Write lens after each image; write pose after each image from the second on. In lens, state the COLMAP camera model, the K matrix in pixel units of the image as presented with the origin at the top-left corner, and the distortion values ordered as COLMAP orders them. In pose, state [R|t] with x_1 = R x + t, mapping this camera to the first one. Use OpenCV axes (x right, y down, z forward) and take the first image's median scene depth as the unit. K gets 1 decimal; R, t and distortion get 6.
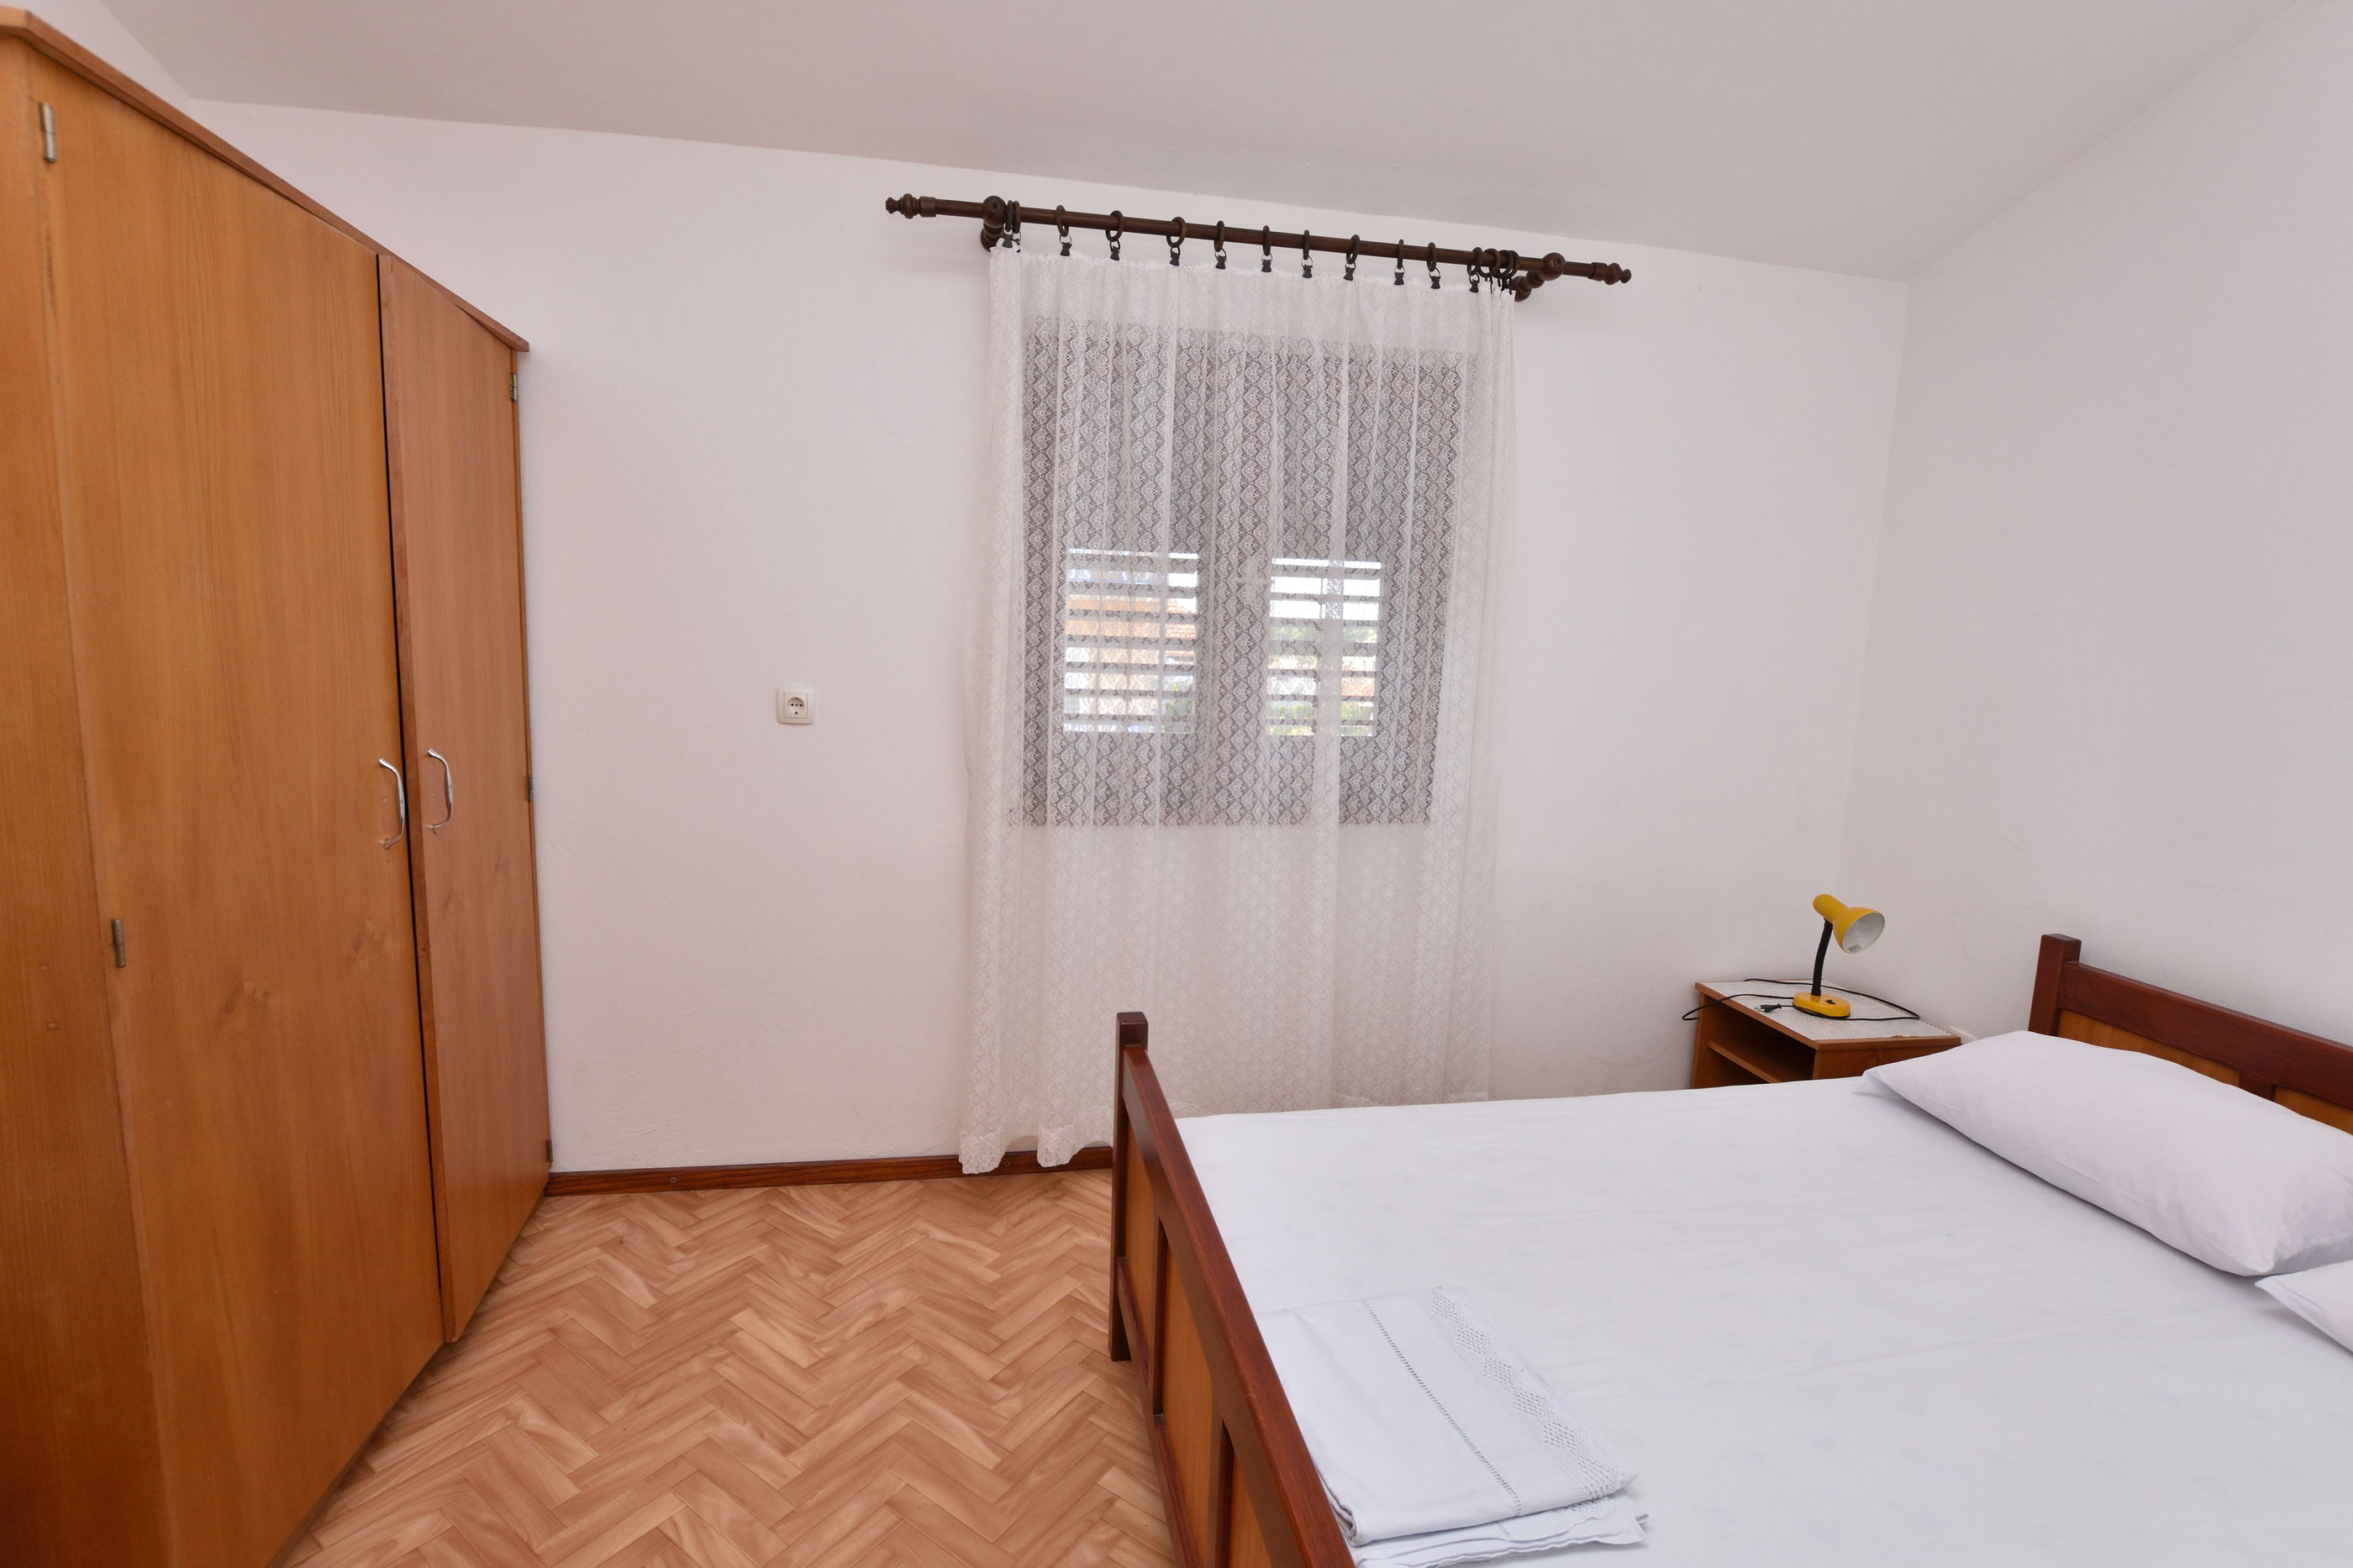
lens RADIAL K [[1061.4, 0, 1171.0], [0, 1061.4, 769.4], [0, 0, 1]] dist [-0.026908, 0.000091]
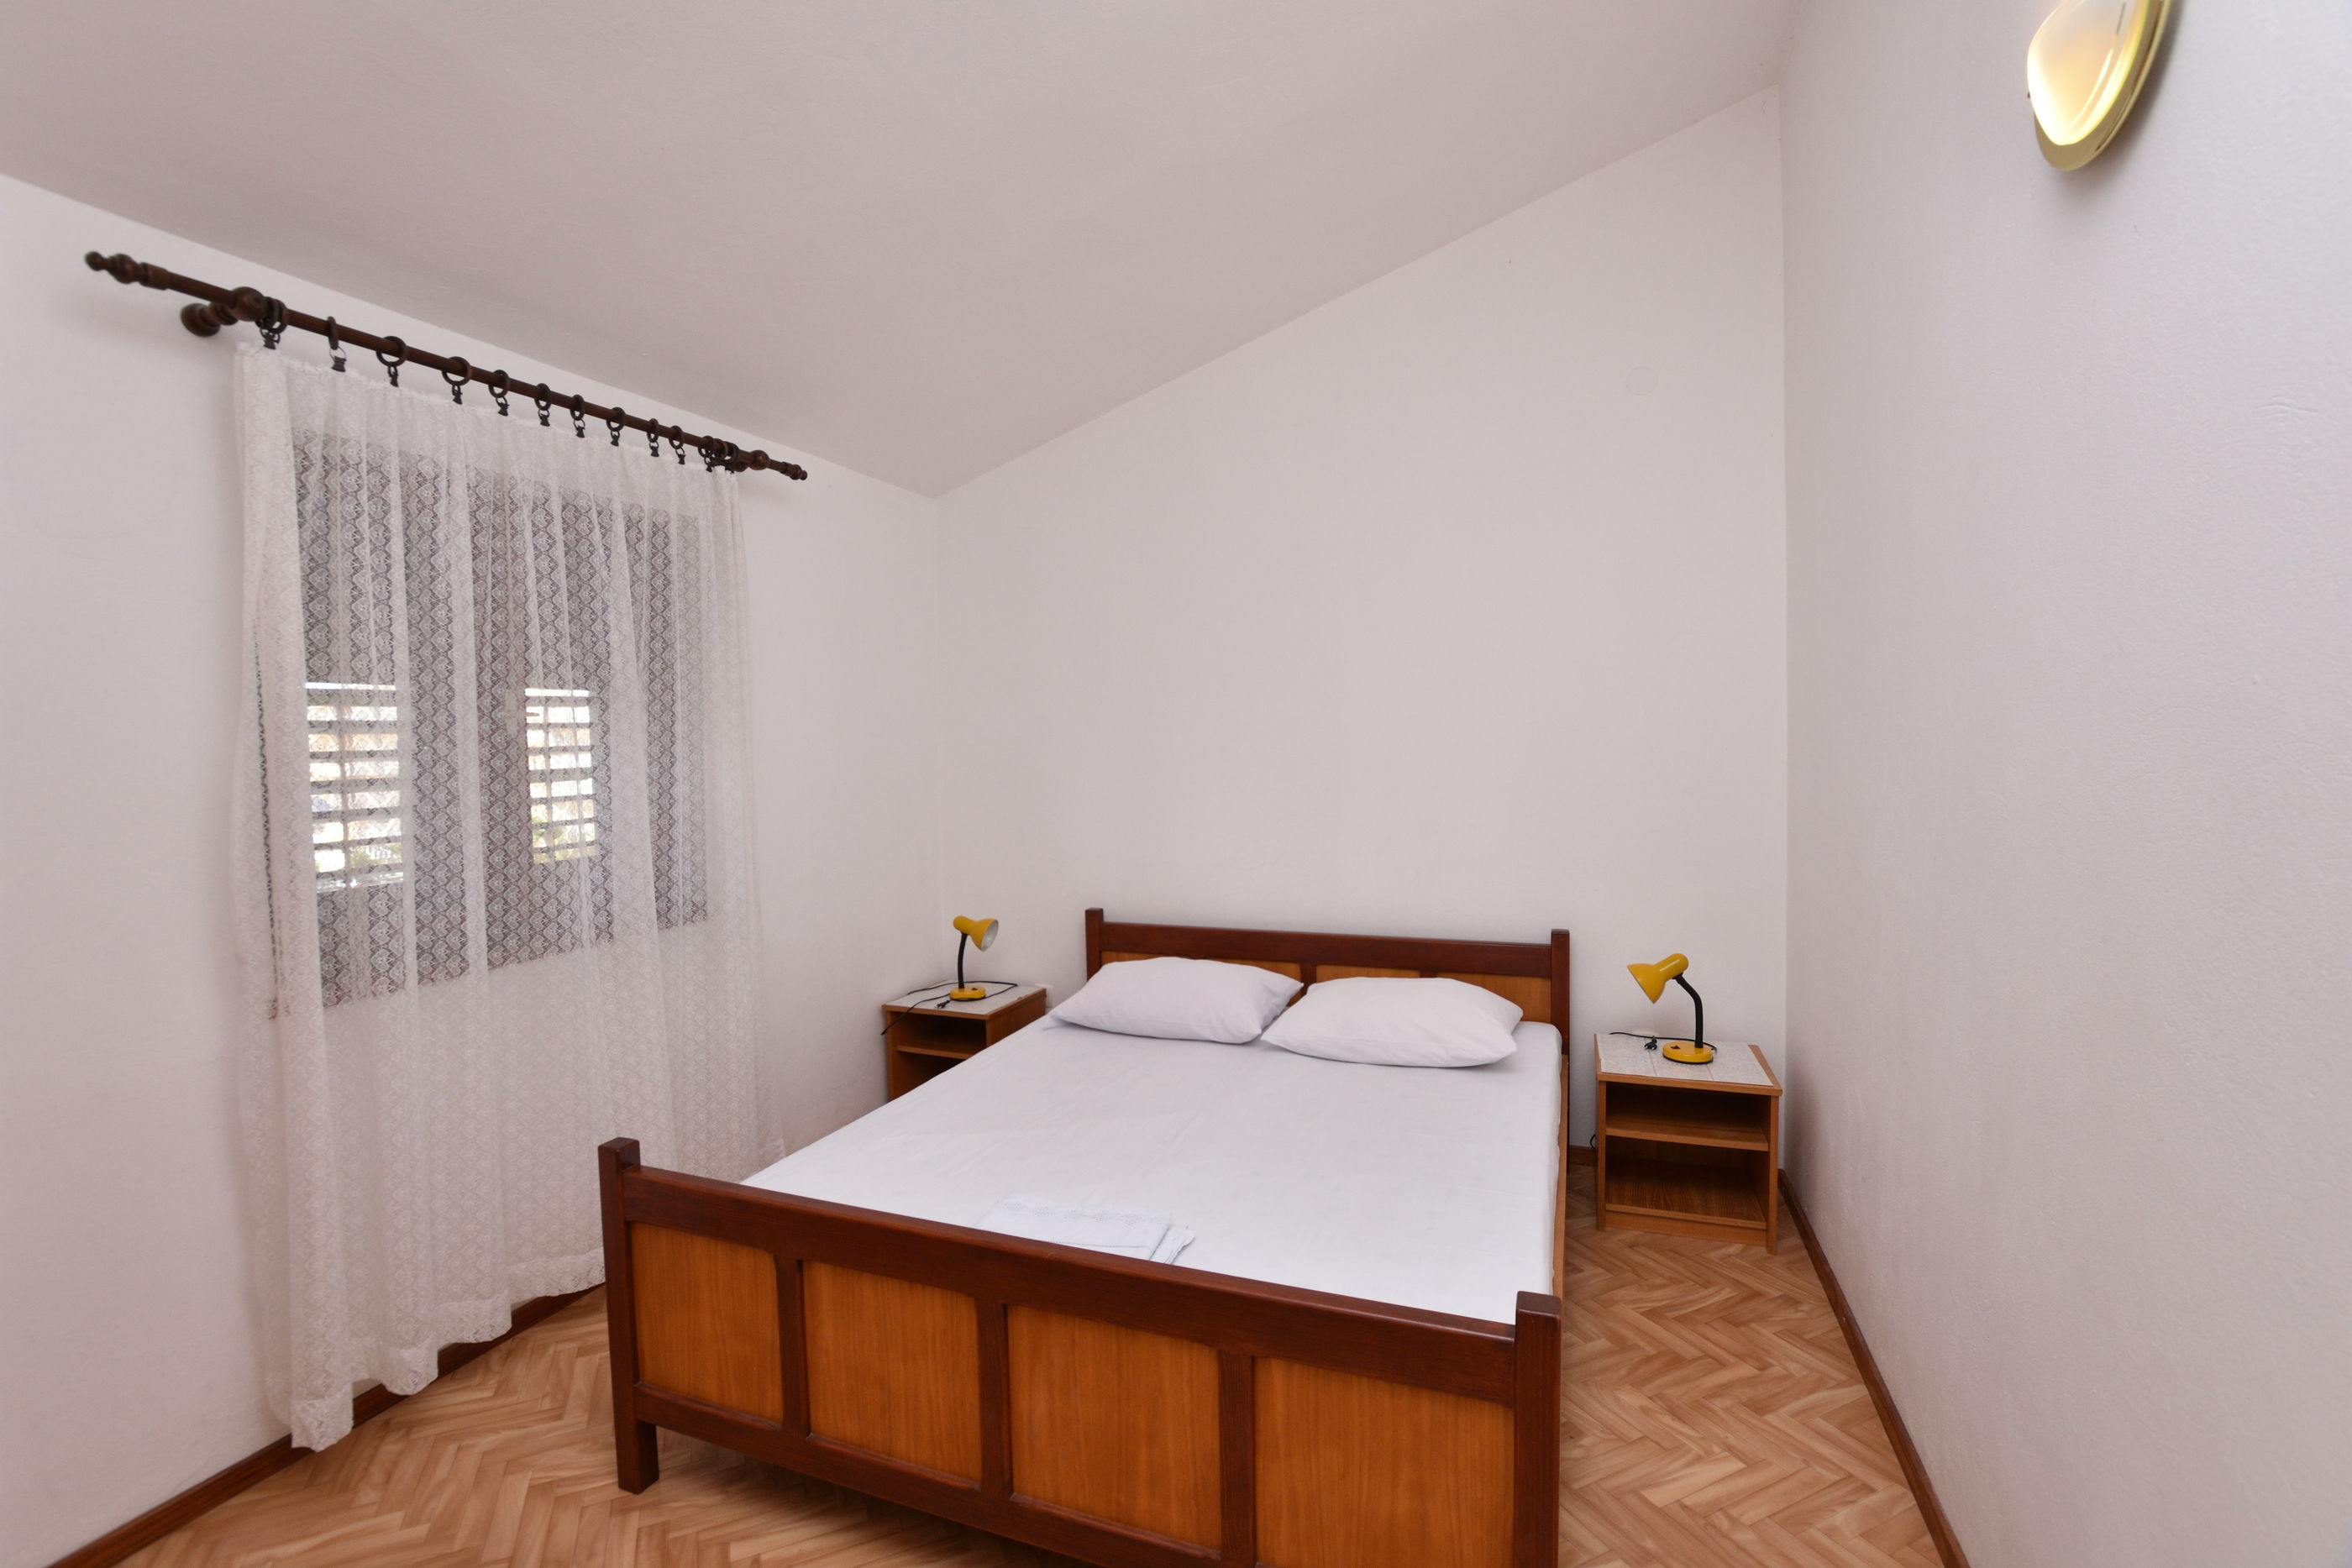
lens RADIAL K [[1028.4, 0, 1170.2], [0, 1028.4, 770.2], [0, 0, 1]] dist [-0.025309, -0.000098]
pose [[0.529499, -0.075453, 0.844949, -0.450882], [0.148232, 0.988942, -0.004581, -0.033179], [-0.835260, 0.127674, 0.534828, -0.019771]]
